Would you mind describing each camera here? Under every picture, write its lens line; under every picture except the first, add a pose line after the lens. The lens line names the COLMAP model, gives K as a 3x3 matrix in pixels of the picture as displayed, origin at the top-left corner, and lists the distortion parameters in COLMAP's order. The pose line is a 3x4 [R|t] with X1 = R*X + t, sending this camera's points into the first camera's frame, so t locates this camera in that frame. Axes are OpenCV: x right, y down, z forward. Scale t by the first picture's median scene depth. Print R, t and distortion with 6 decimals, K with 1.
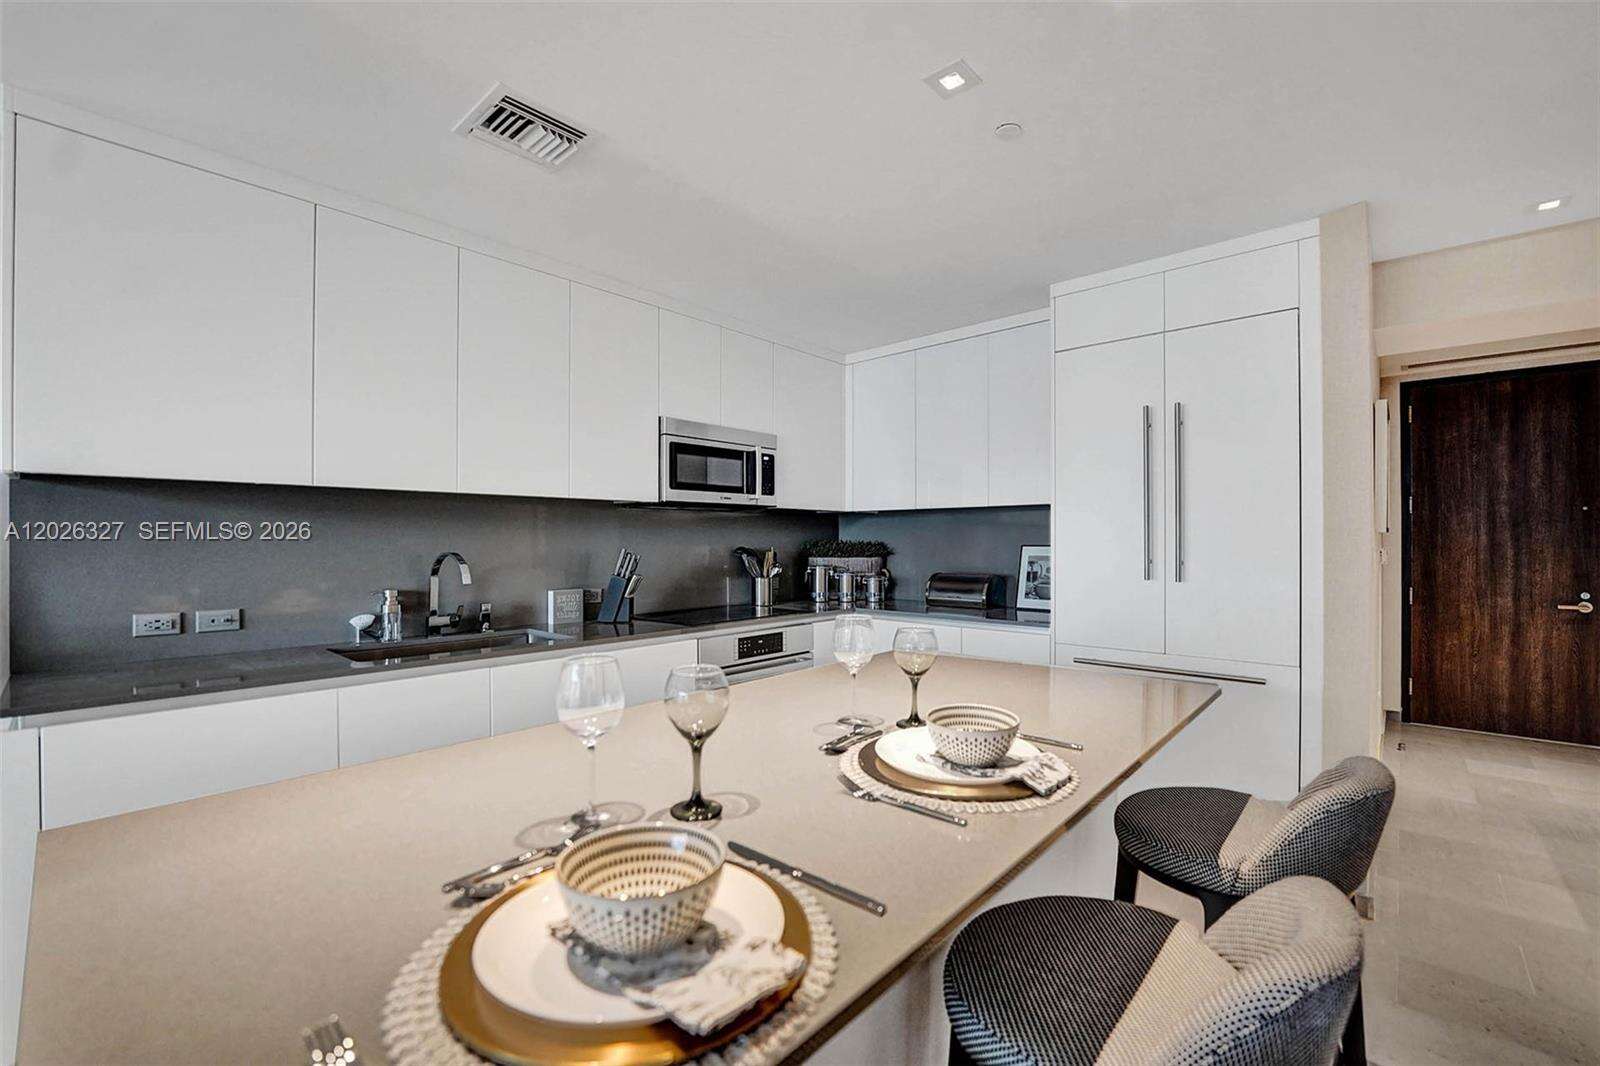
lens RADIAL K [[679.8, 0, 807.3], [0, 679.8, 553.1], [0, 0, 1]] dist [-0.025061, 0.000411]
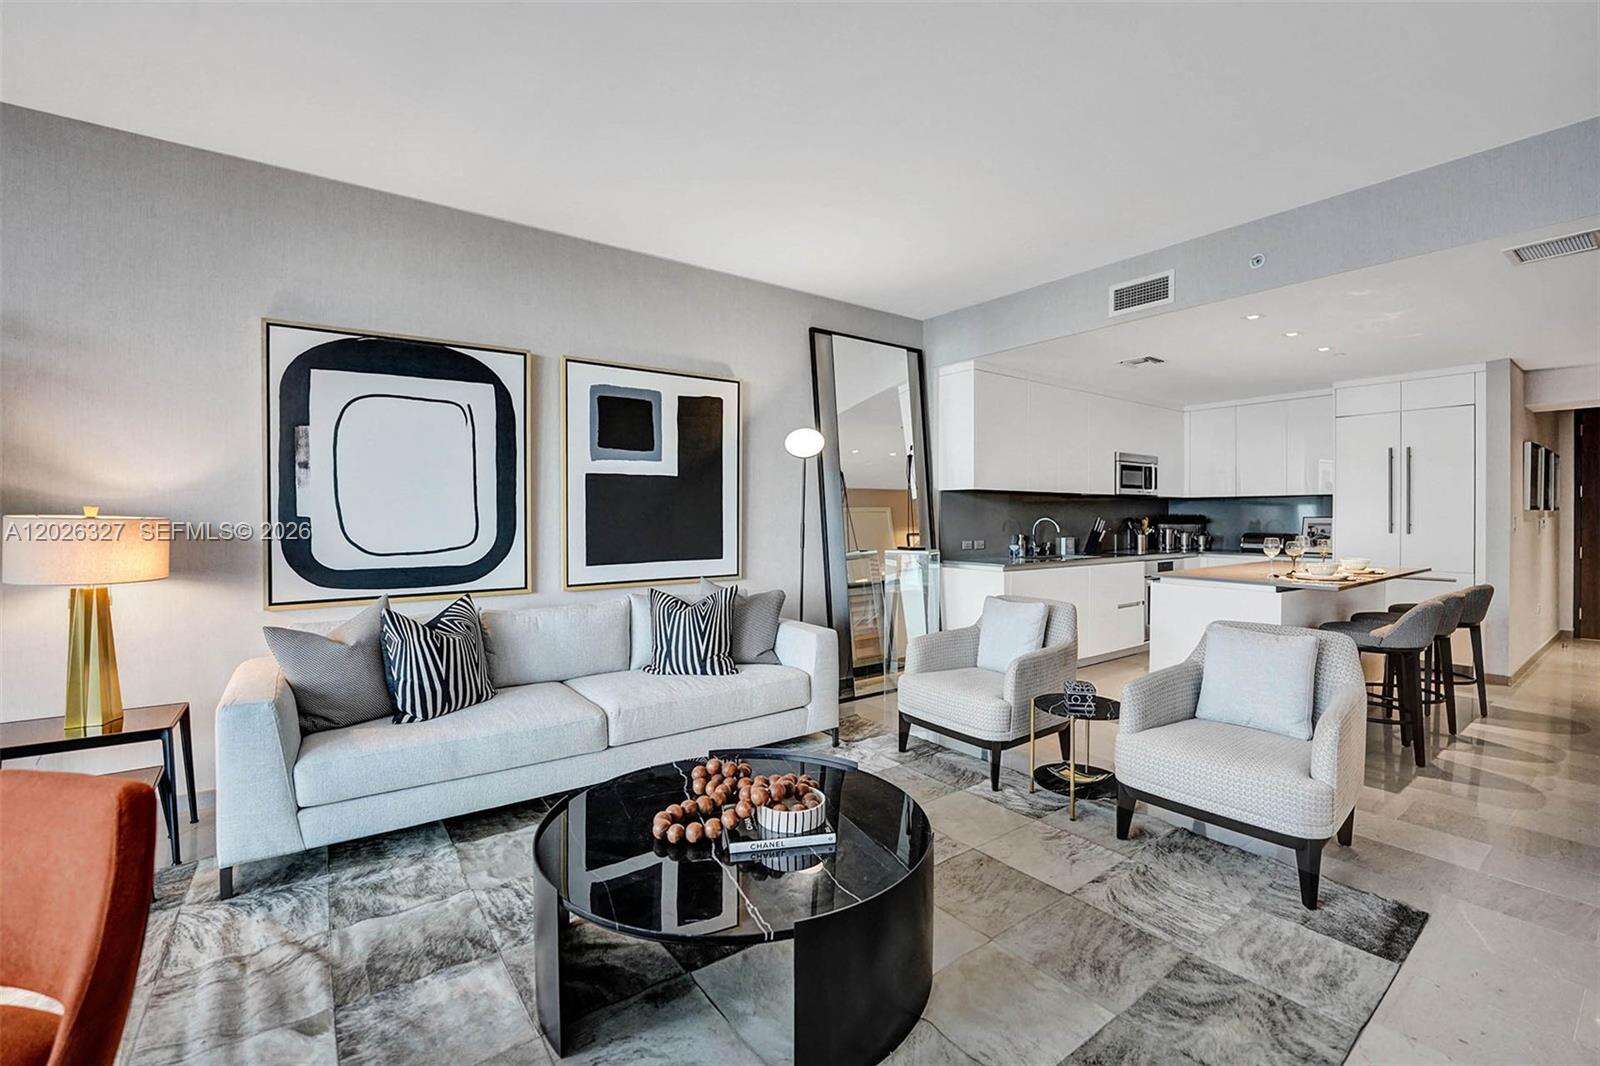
lens RADIAL K [[677.1, 0, 818.3], [0, 677.1, 524.8], [0, 0, 1]] dist [-0.023027, 0.000140]
pose [[0.979682, 0.005023, -0.200494, -0.669363], [-0.005917, 0.999975, -0.003862, 0.027120], [0.200470, 0.004970, 0.979687, -1.117913]]
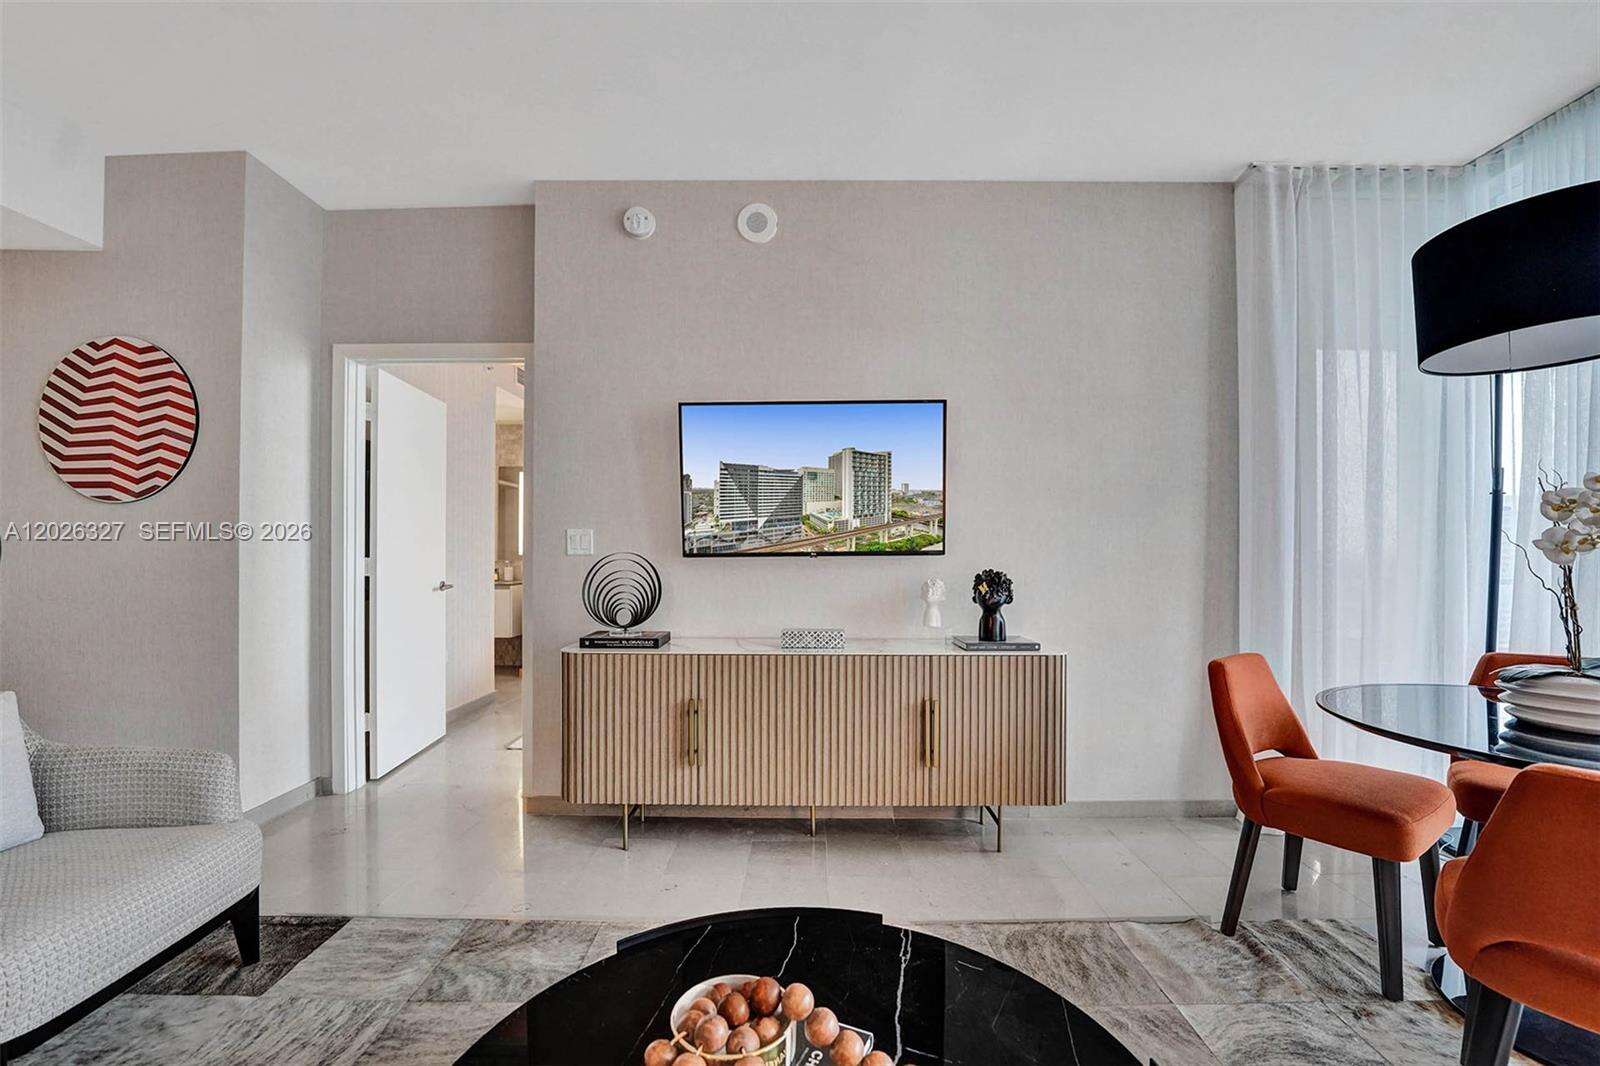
lens RADIAL K [[678.1, 0, 797.5], [0, 678.1, 552.2], [0, 0, 1]] dist [-0.001705, -0.013623]
pose [[-0.653400, -0.007158, 0.756979, -1.081310], [0.006887, 0.999858, 0.015400, 0.035361], [-0.756982, 0.015276, -0.653257, -0.347652]]
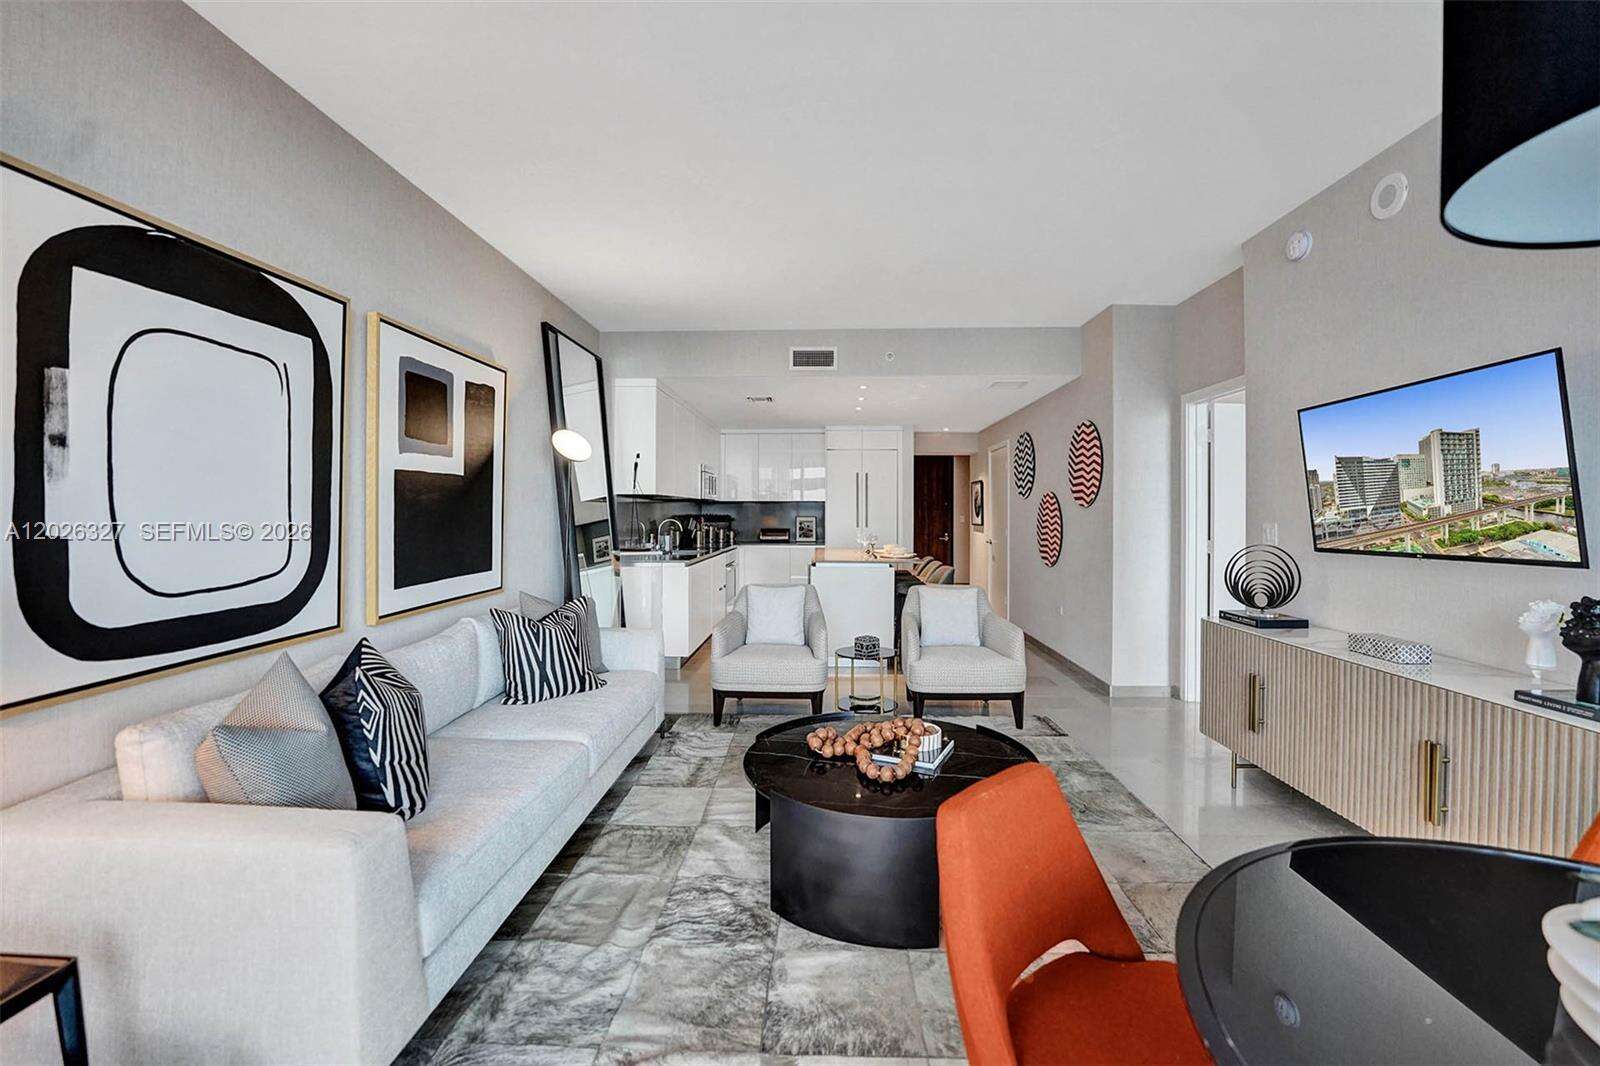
lens RADIAL K [[670.9, 0, 811.9], [0, 670.9, 513.4], [0, 0, 1]] dist [-0.024264, 0.000290]
pose [[0.767387, 0.003213, 0.641176, -1.438963], [0.006231, 0.999903, -0.012469, 0.009480], [-0.641154, 0.013564, 0.767293, -1.091234]]
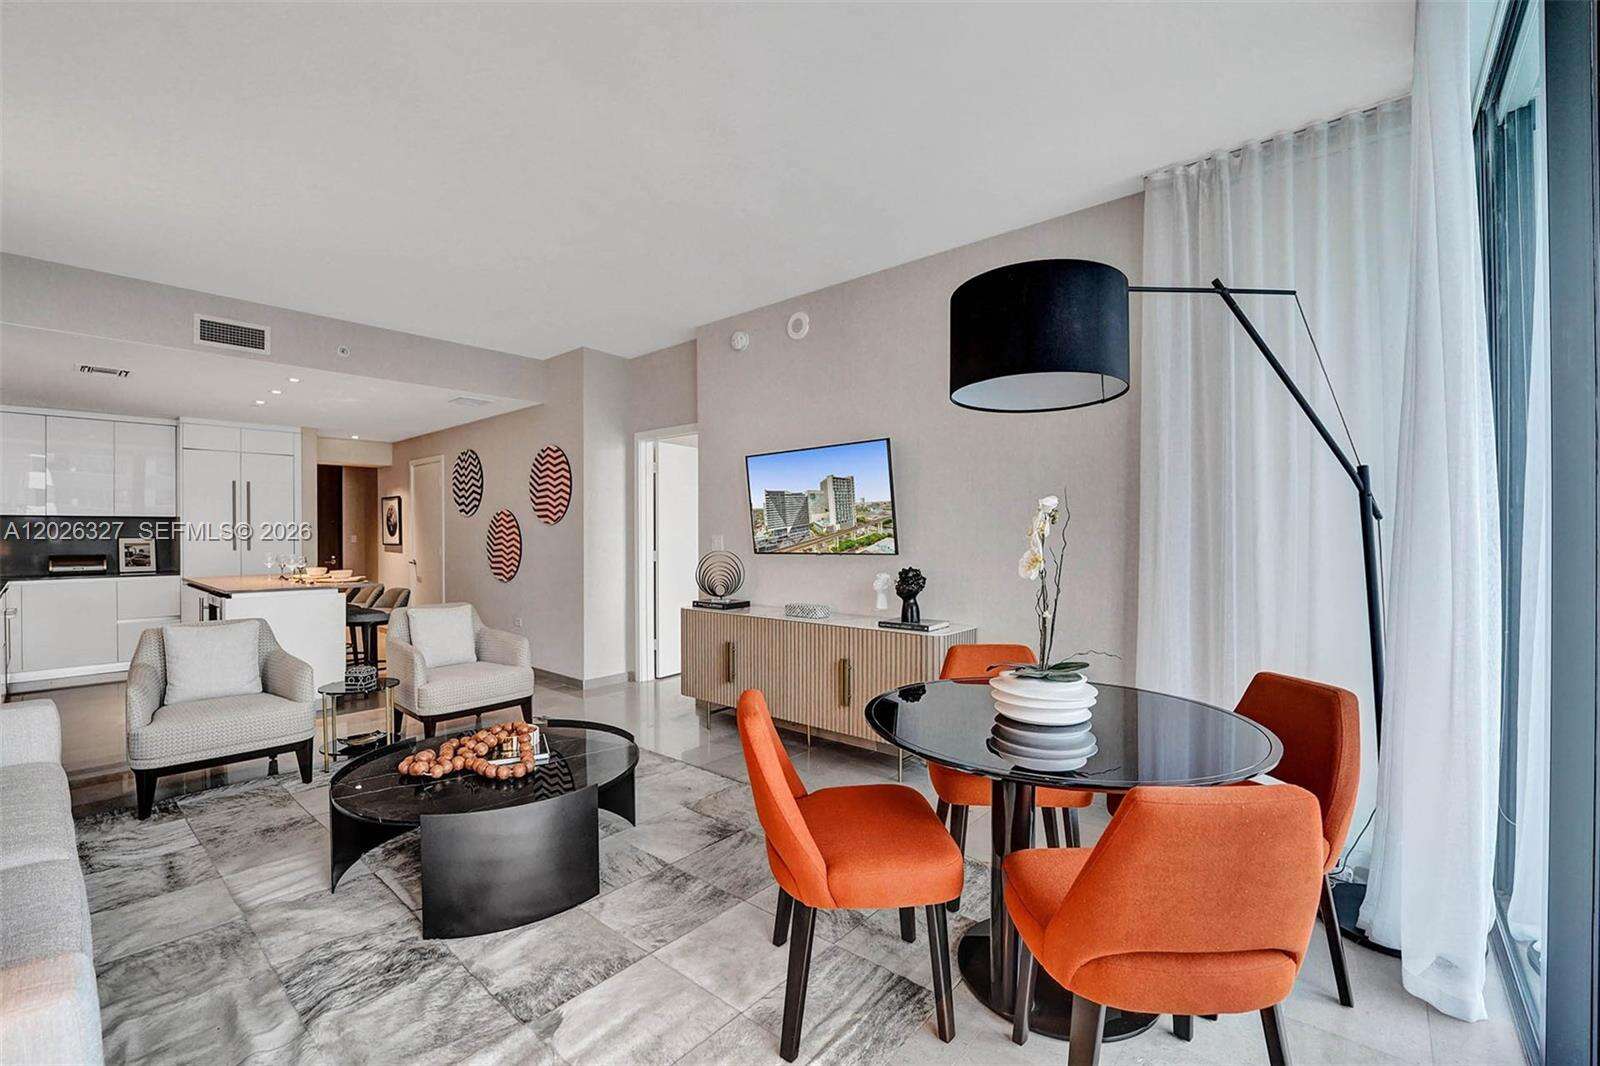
lens RADIAL K [[668.4, 0, 804.3], [0, 668.4, 534.7], [0, 0, 1]] dist [-0.034716, 0.004614]
pose [[-0.022245, -0.001042, 0.999752, -1.681350], [0.019509, 0.999809, 0.001476, 0.016521], [-0.999562, 0.019537, -0.022221, -0.901785]]
